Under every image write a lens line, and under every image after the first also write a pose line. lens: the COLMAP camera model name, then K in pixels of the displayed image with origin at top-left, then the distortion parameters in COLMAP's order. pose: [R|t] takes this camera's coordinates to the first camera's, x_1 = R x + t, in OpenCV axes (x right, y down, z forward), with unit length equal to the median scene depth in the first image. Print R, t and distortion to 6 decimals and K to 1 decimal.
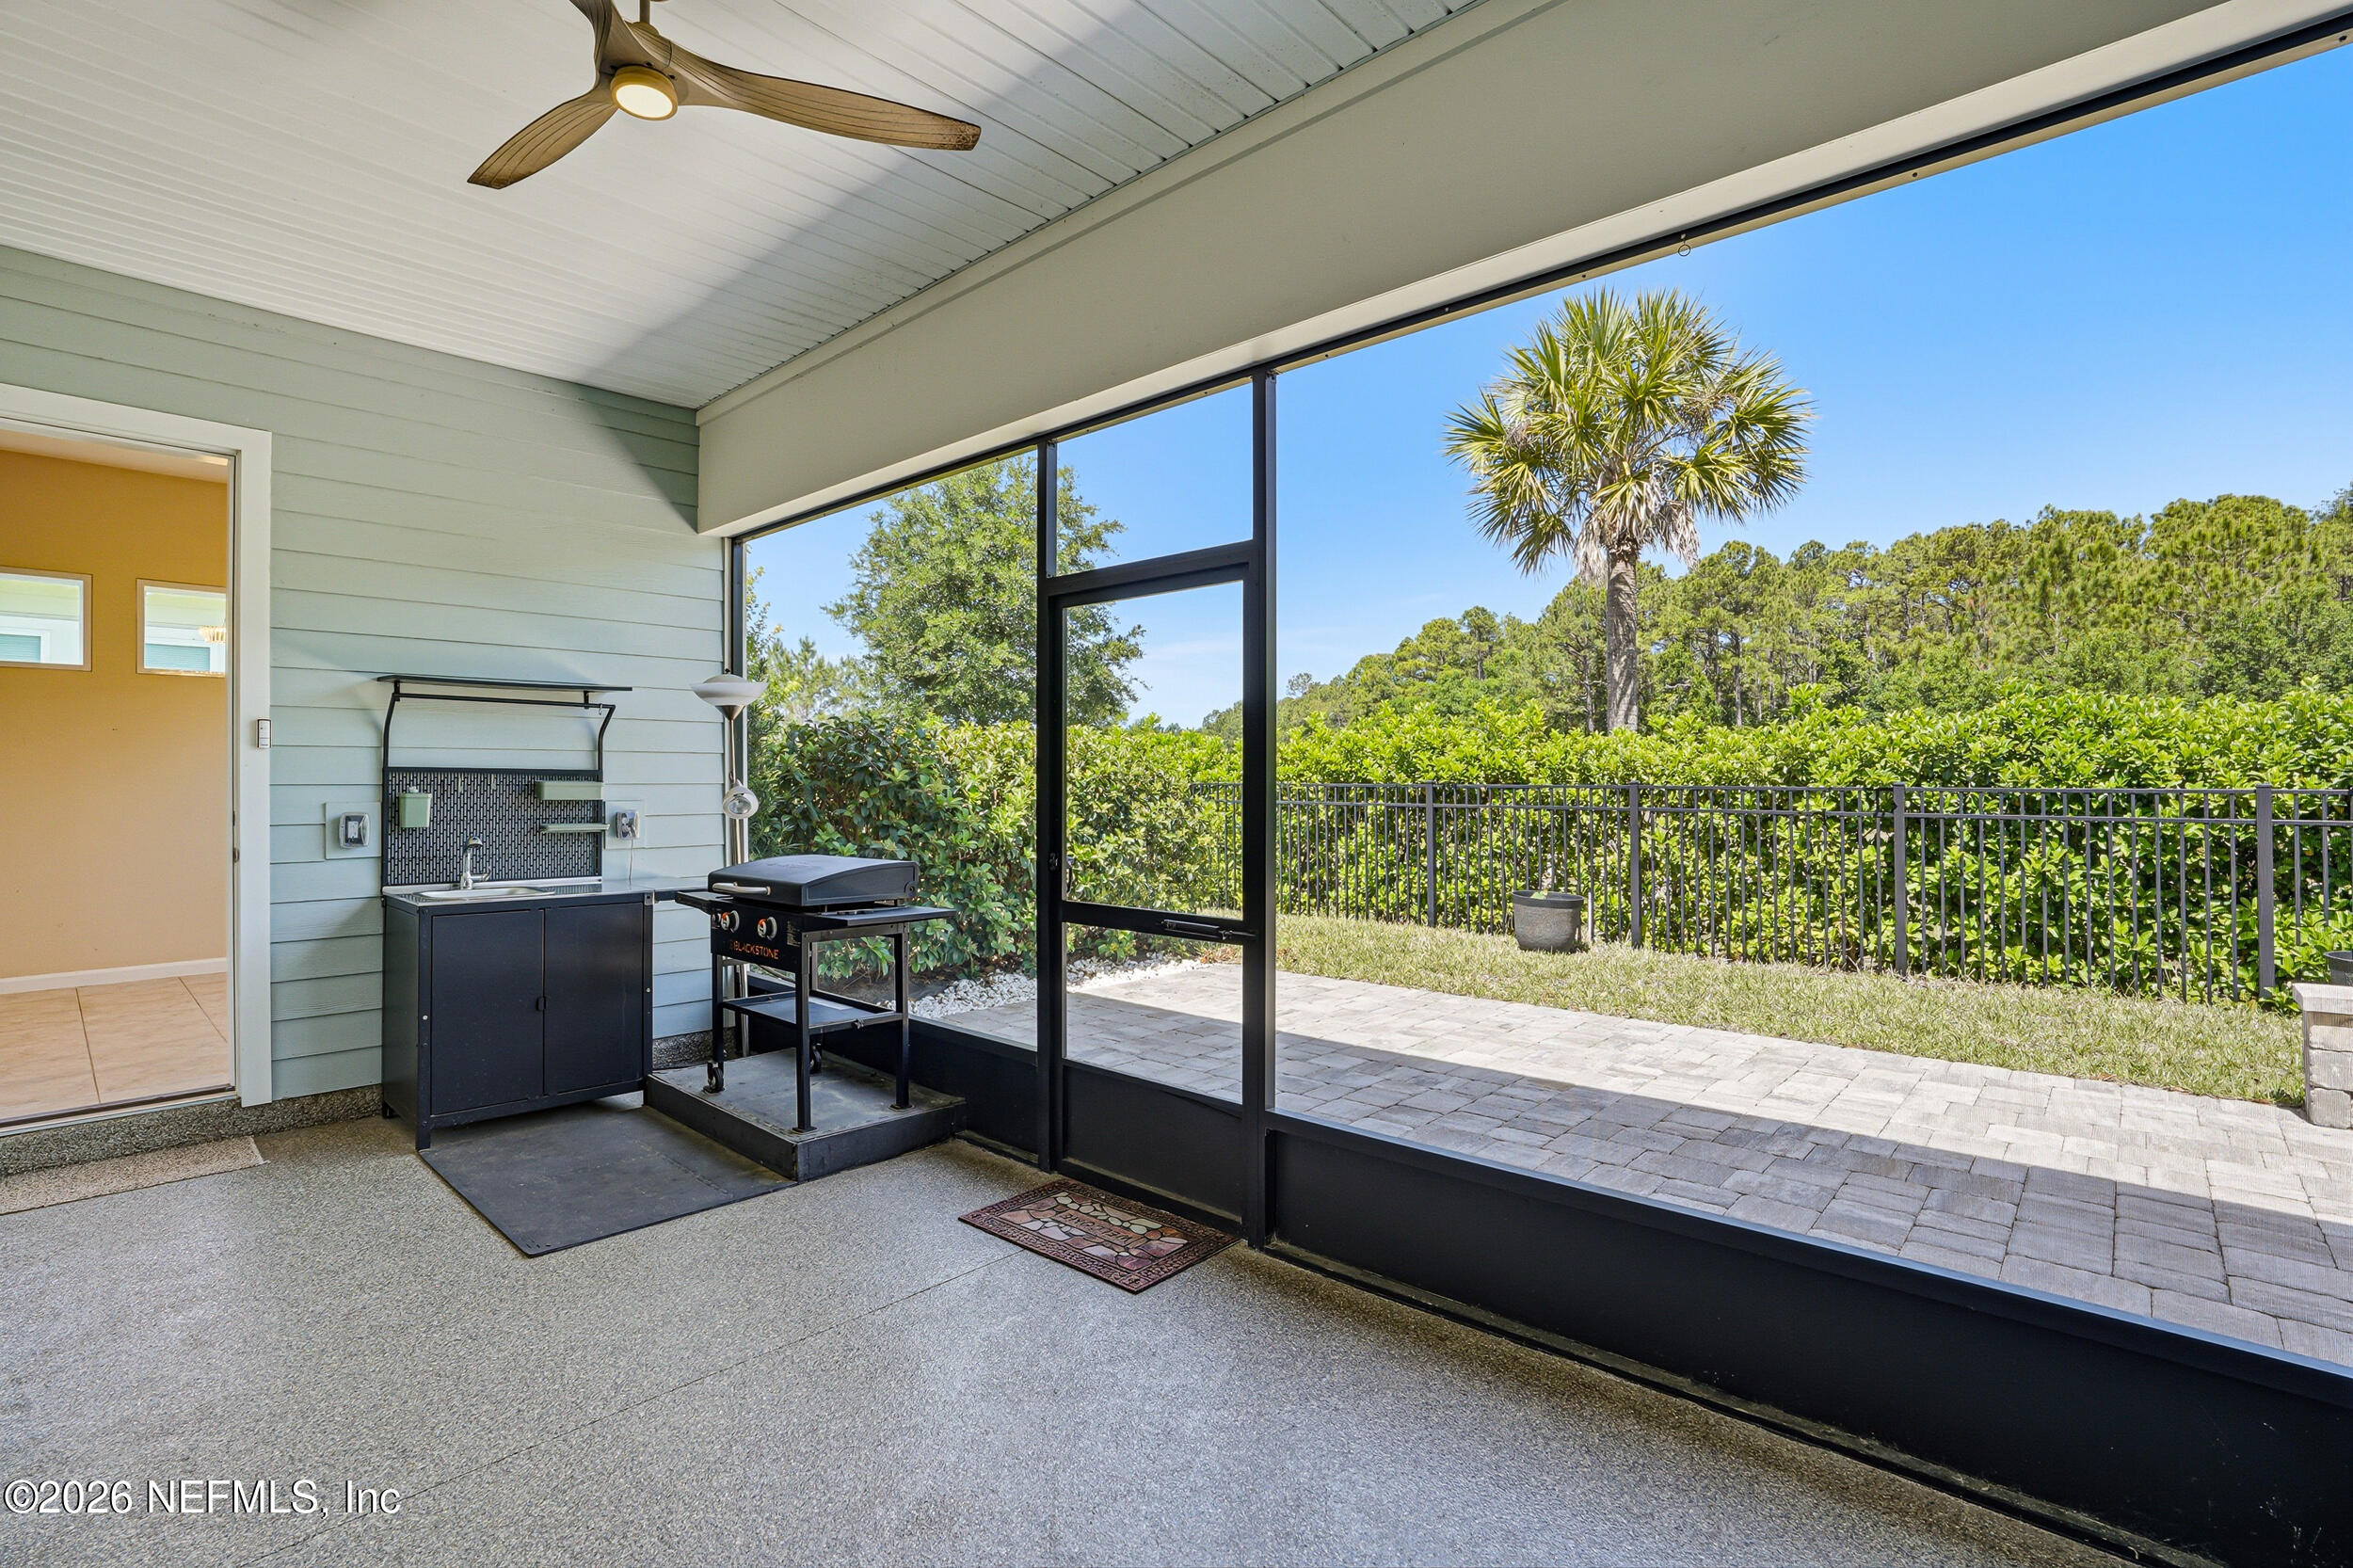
lens RADIAL K [[1121.1, 0, 1176.5], [0, 1121.1, 784.0], [0, 0, 1]] dist [-0.028973, 0.000755]
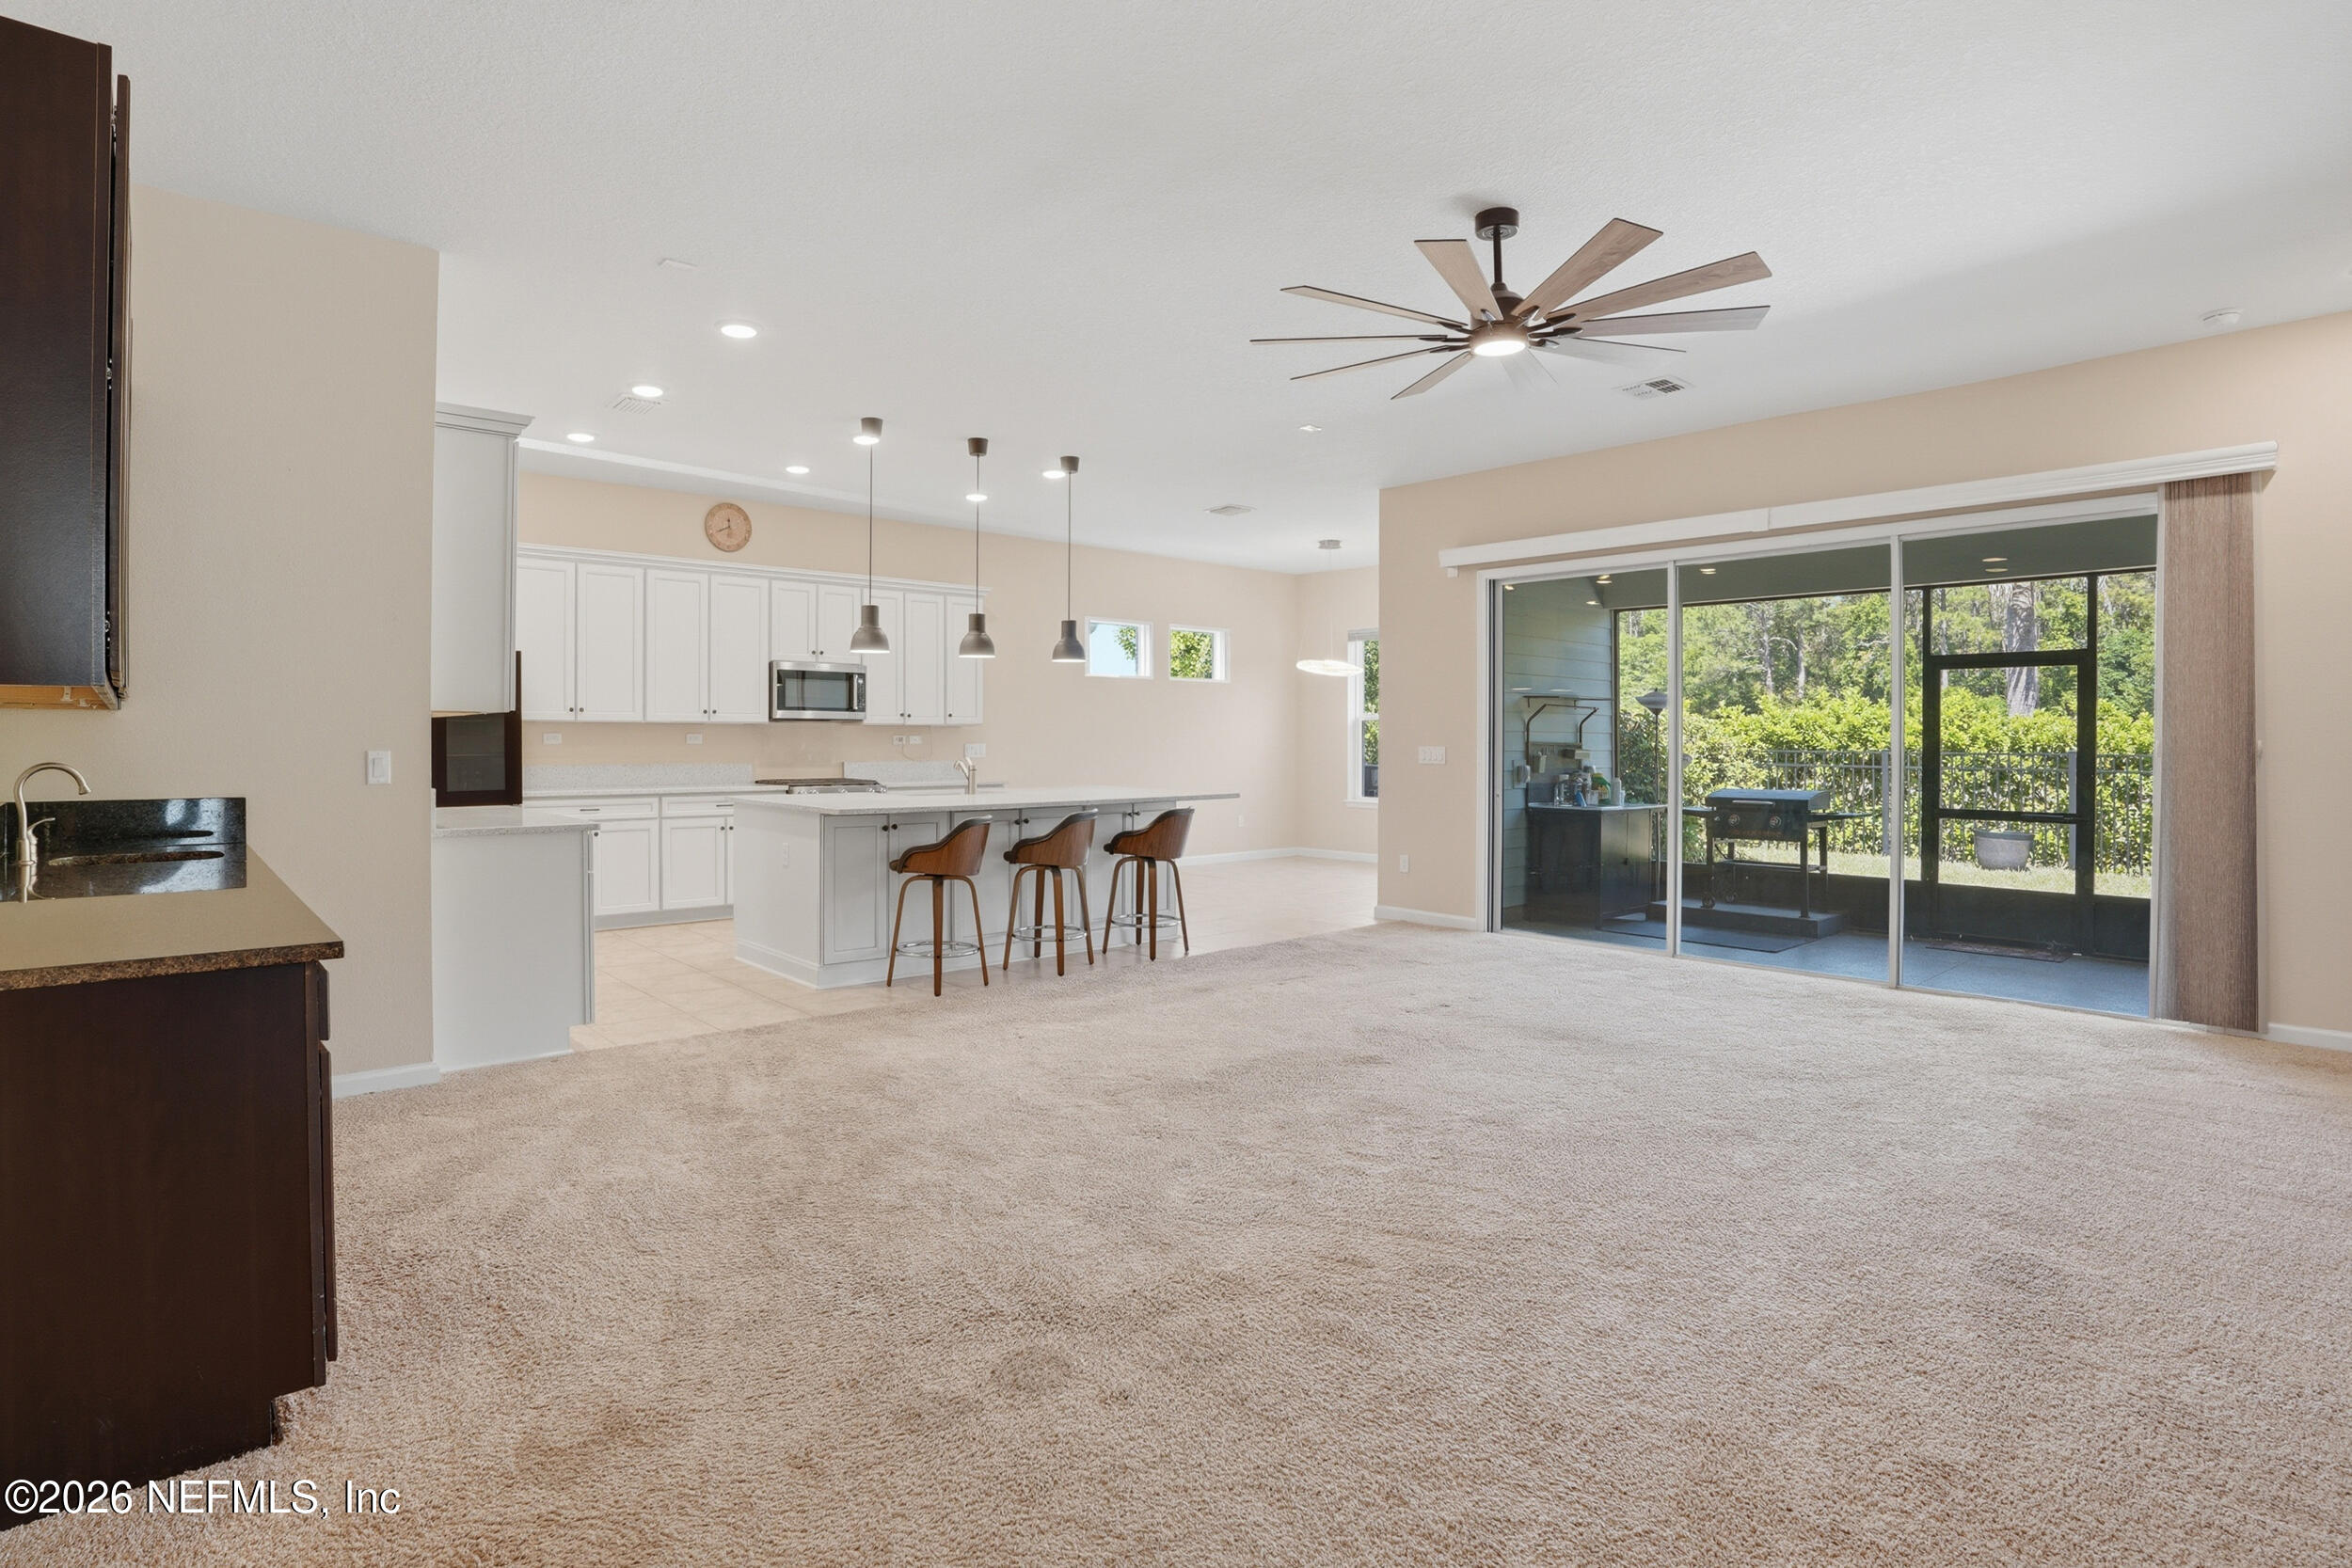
lens RADIAL K [[1252.8, 0, 1118.3], [0, 1252.8, 754.3], [0, 0, 1]] dist [-0.001074, 0.000075]
pose [[0.996467, 0.006195, -0.083759, -0.819954], [-0.005554, 0.999954, 0.007882, -0.004830], [0.083804, -0.007389, 0.996455, -0.841227]]
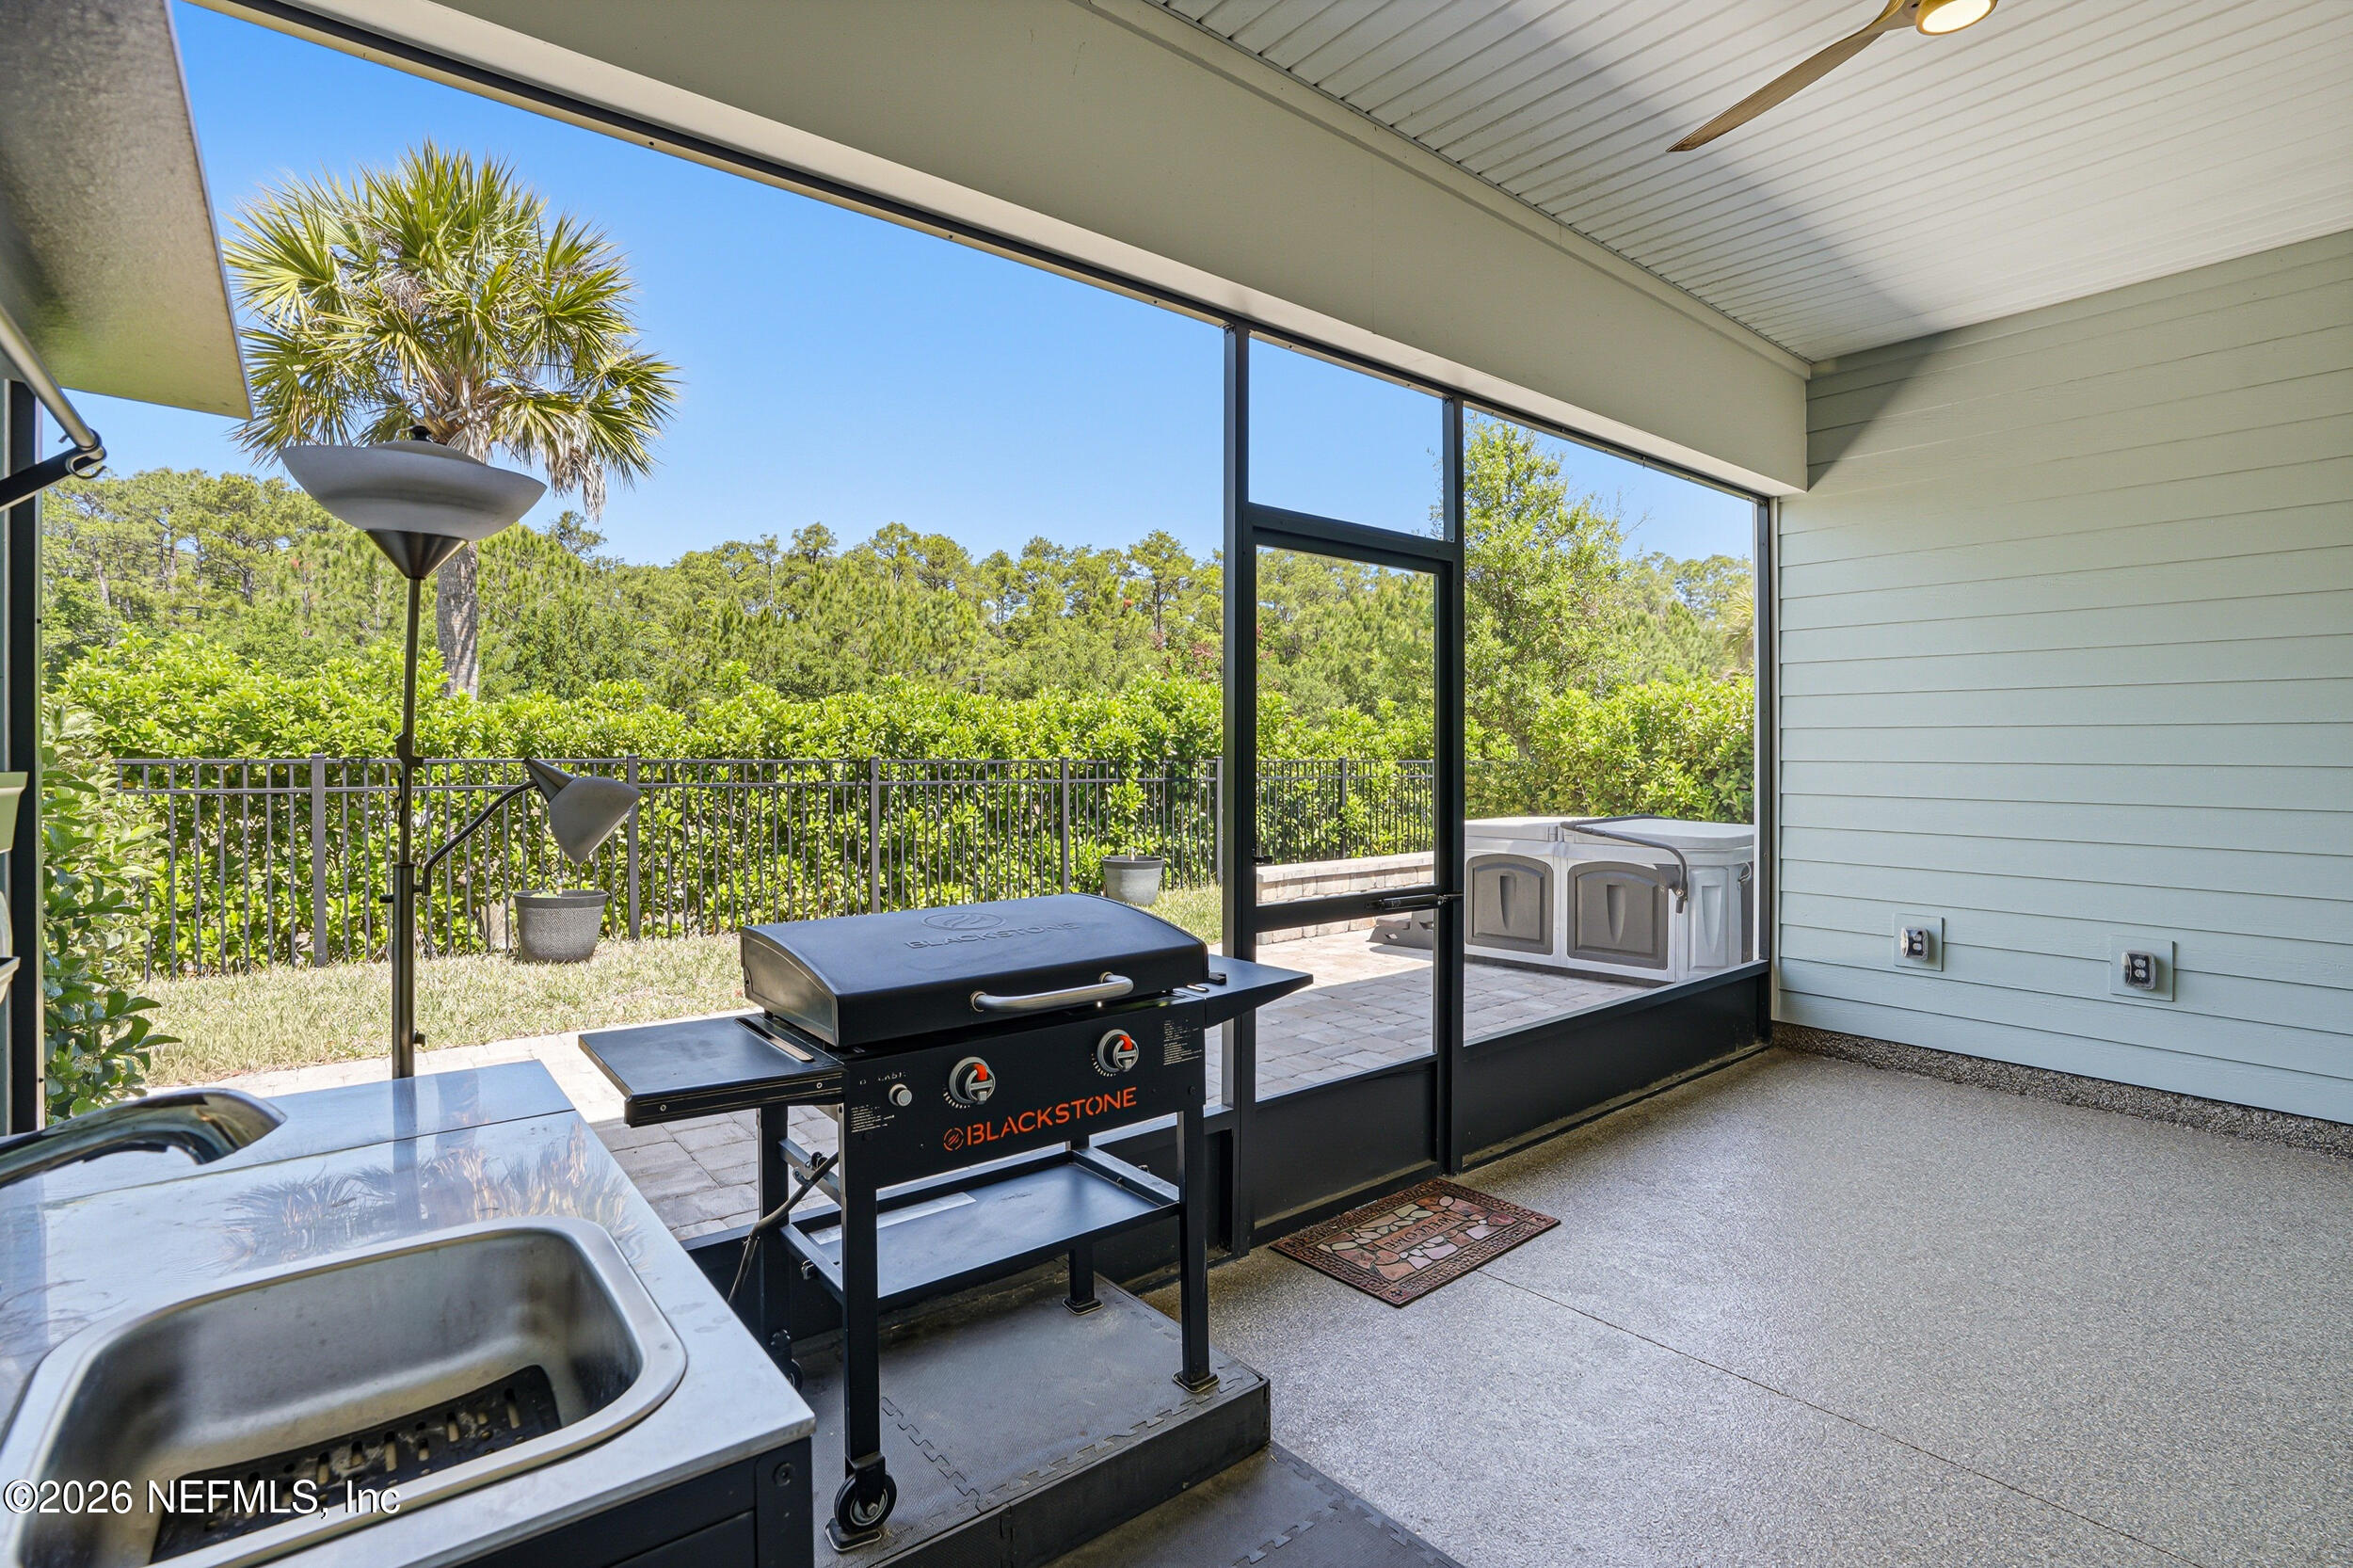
lens RADIAL K [[1121.1, 0, 1176.5], [0, 1121.1, 784.0], [0, 0, 1]] dist [-0.028973, 0.000755]
pose [[0.131166, -0.026764, 0.990999, -0.537274], [-0.000293, 0.999634, 0.027036, -0.004117], [-0.991360, -0.003837, 0.131111, 0.567335]]
